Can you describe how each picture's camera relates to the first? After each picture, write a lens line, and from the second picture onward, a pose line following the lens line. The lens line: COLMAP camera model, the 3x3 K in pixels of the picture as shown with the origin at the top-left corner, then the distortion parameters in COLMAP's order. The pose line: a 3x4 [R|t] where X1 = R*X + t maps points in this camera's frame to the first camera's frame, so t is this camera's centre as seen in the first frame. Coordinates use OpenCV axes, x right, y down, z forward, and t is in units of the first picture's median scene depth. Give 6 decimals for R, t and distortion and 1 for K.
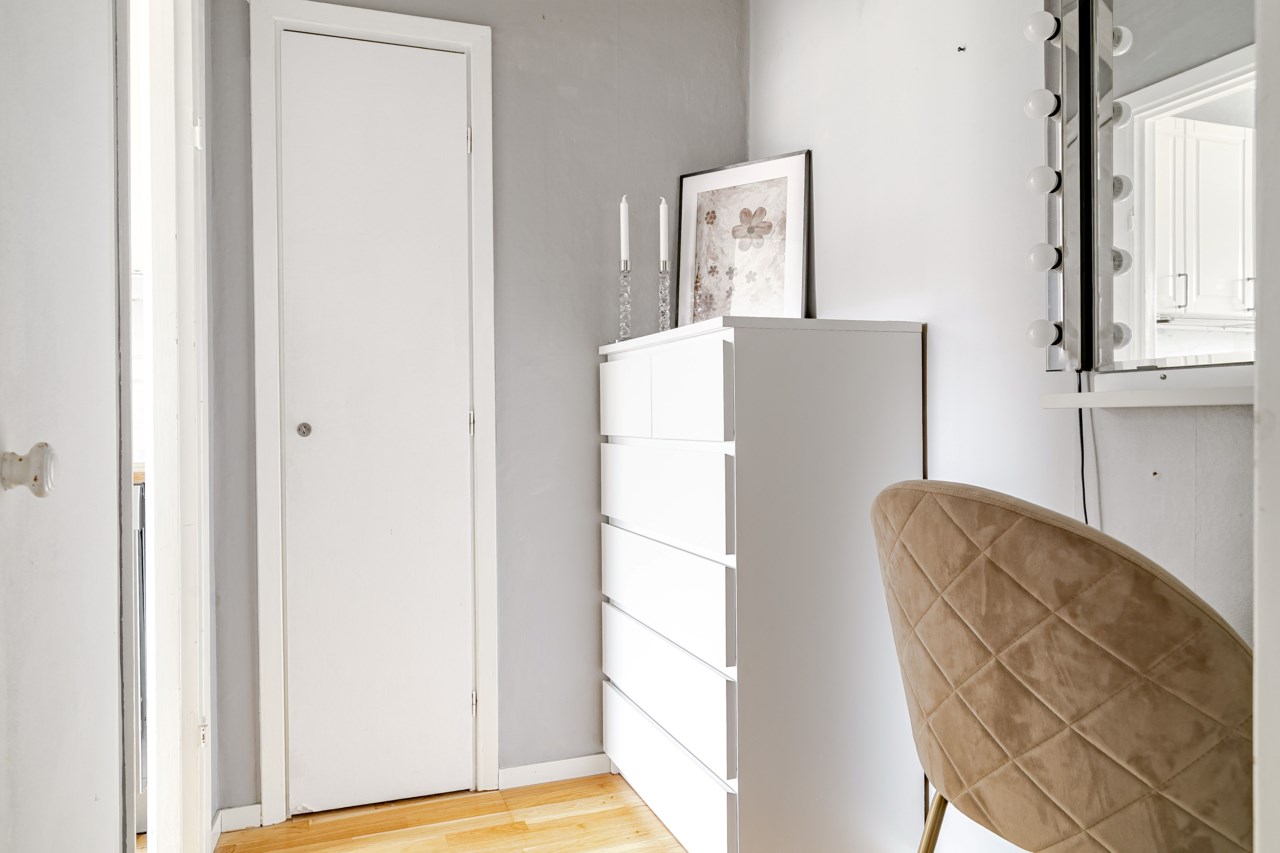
lens RADIAL K [[867.8, 0, 642.8], [0, 867.8, 427.2], [0, 0, 1]] dist [-0.033890, 0.000898]
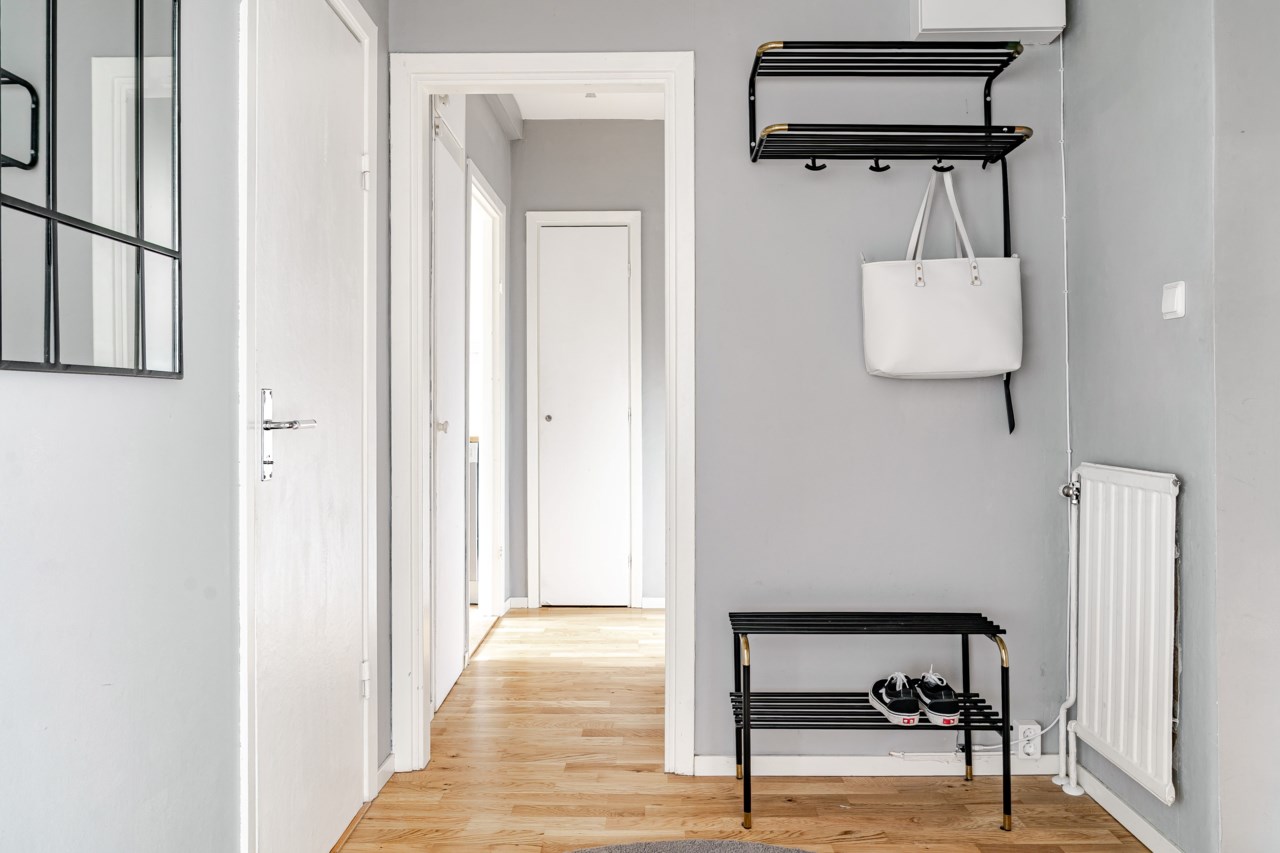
lens RADIAL K [[867.8, 0, 640.1], [0, 867.8, 421.1], [0, 0, 1]] dist [-0.033890, 0.000898]
pose [[0.931656, 0.013301, -0.363099, 0.571120], [-0.012085, 0.999911, 0.005621, -0.004447], [0.363142, -0.000849, 0.931734, -0.868108]]
